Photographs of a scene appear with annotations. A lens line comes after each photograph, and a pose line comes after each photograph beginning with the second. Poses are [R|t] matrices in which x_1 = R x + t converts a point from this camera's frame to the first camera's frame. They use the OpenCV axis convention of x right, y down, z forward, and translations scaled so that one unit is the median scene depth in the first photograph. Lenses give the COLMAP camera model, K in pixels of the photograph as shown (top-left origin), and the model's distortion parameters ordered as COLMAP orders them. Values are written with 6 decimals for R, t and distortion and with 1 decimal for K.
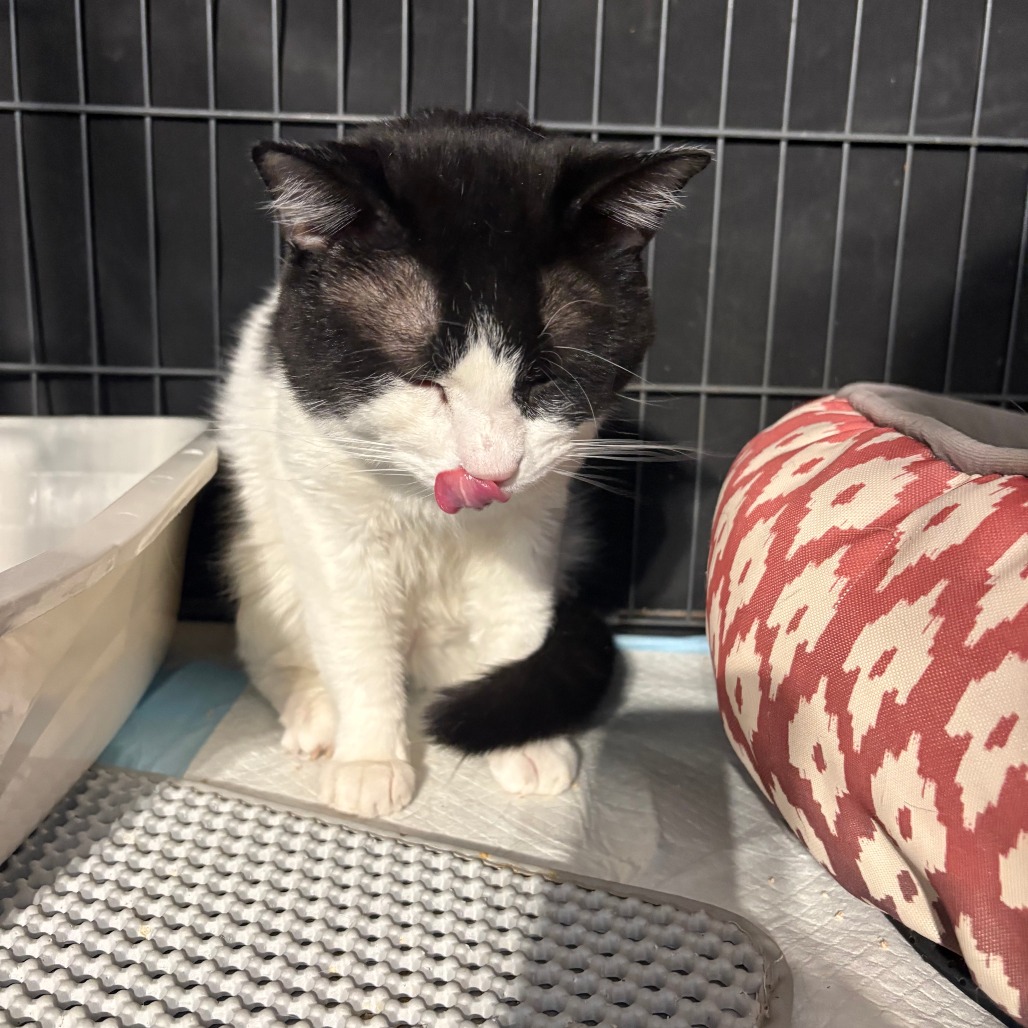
lens RADIAL K [[1025.2, 0, 514.0], [0, 1025.2, 514.0], [0, 0, 1]] dist [-0.037395, 0.019698]
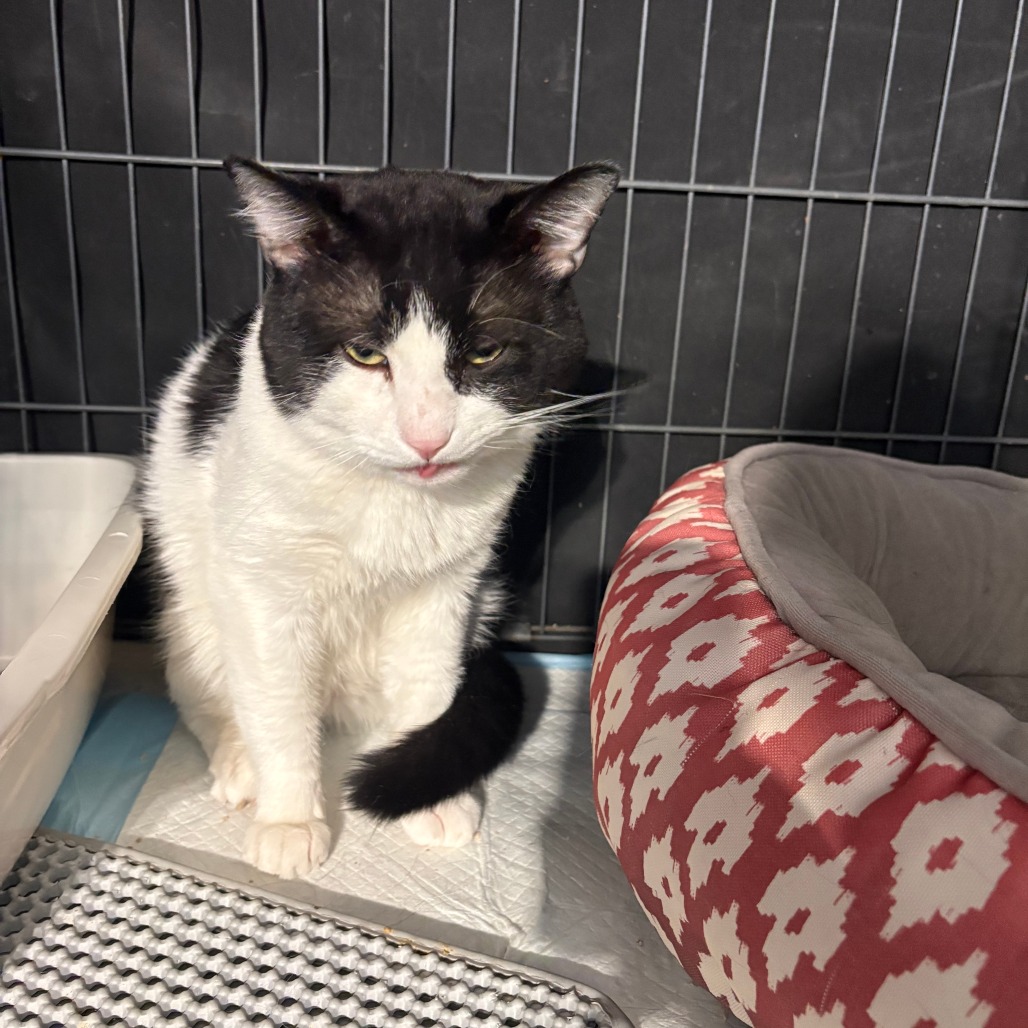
lens RADIAL K [[1009.8, 0, 514.0], [0, 1009.8, 514.0], [0, 0, 1]] dist [-0.037705, 0.014283]
pose [[0.998549, 0.001094, 0.053845, 0.044194], [-0.006596, 0.994752, 0.102103, -0.211392], [-0.053451, -0.102310, 0.993315, -0.060089]]
